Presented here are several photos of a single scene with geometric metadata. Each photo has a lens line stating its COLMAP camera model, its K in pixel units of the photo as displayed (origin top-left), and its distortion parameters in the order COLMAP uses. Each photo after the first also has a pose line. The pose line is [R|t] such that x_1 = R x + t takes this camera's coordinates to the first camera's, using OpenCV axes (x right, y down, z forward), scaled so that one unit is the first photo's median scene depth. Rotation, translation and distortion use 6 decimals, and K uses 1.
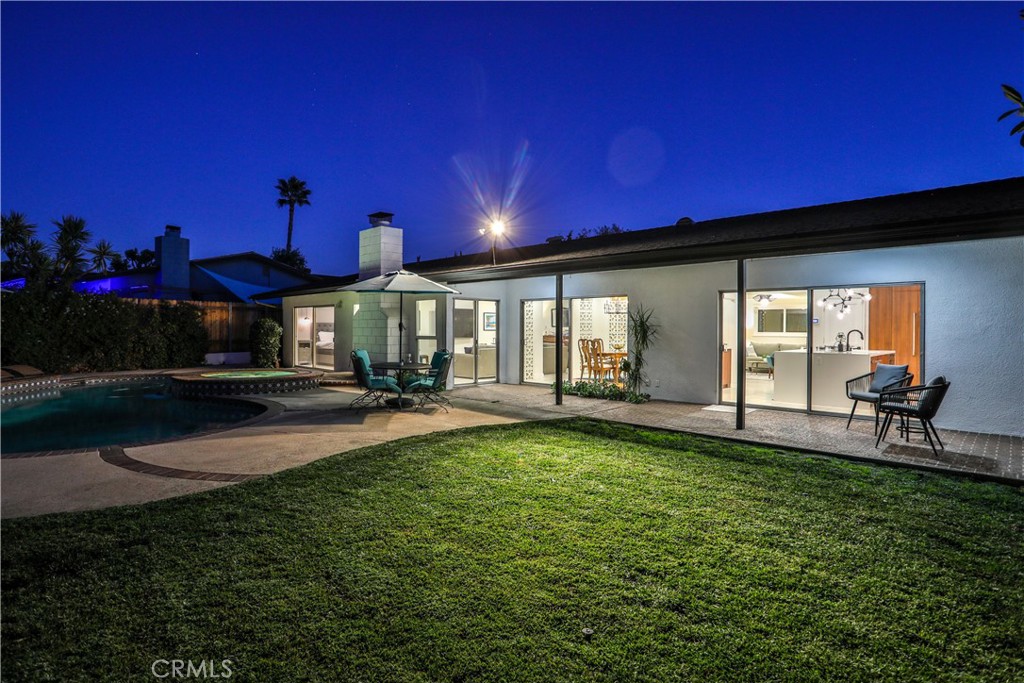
lens RADIAL K [[535.6, 0, 511.5], [0, 535.6, 333.5], [0, 0, 1]] dist [-0.064351, 0.029995]
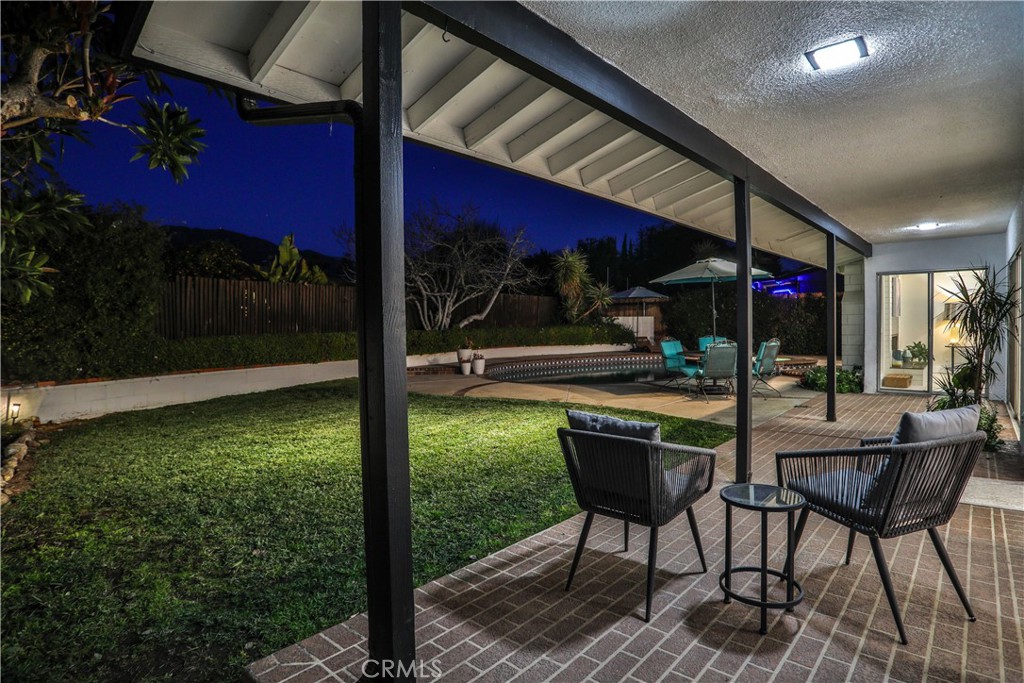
lens RADIAL K [[539.9, 0, 514.5], [0, 539.9, 331.9], [0, 0, 1]] dist [-0.075395, 0.033365]
pose [[0.063862, 0.010361, -0.997905, 0.449407], [0.001505, 0.999944, 0.010479, 0.005848], [0.997958, -0.002171, 0.063842, 0.328956]]
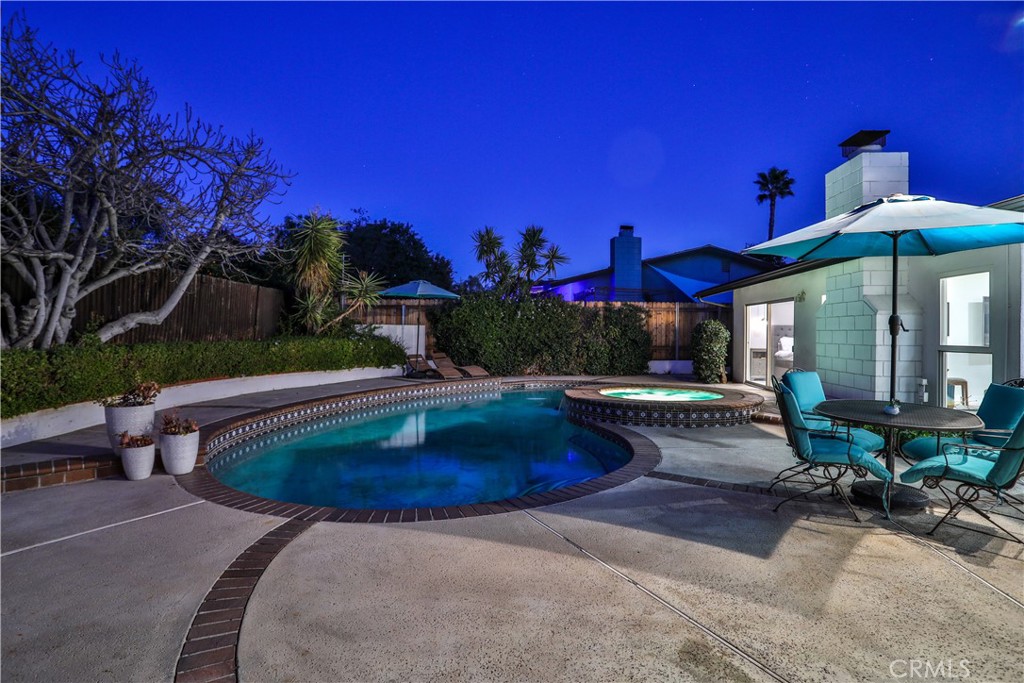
lens RADIAL K [[529.3, 0, 512.5], [0, 529.3, 332.7], [0, 0, 1]] dist [-0.076207, 0.035565]
pose [[0.639111, 0.001237, -0.769113, -0.048409], [-0.011580, 0.999901, -0.008014, 0.000585], [0.769027, 0.014029, 0.639062, 0.284061]]
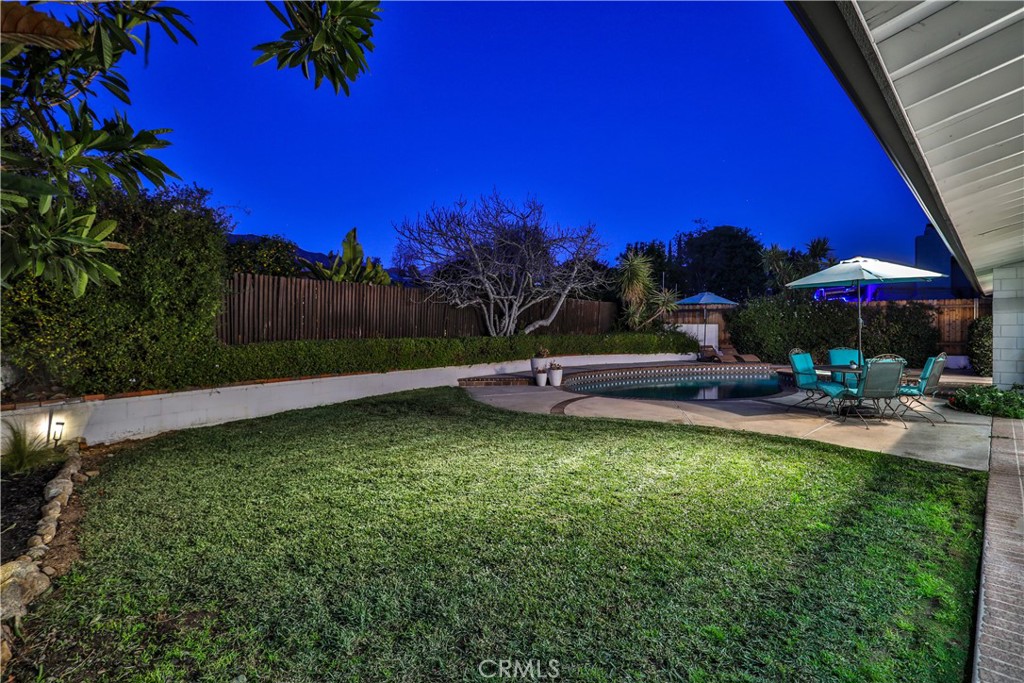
lens RADIAL K [[529.3, 0, 512.5], [0, 529.3, 332.7], [0, 0, 1]] dist [-0.076207, 0.035565]
pose [[0.026837, 0.002852, -0.999636, 0.352704], [-0.010686, 0.999940, 0.002566, 0.004021], [0.999583, 0.010613, 0.026865, 0.244882]]
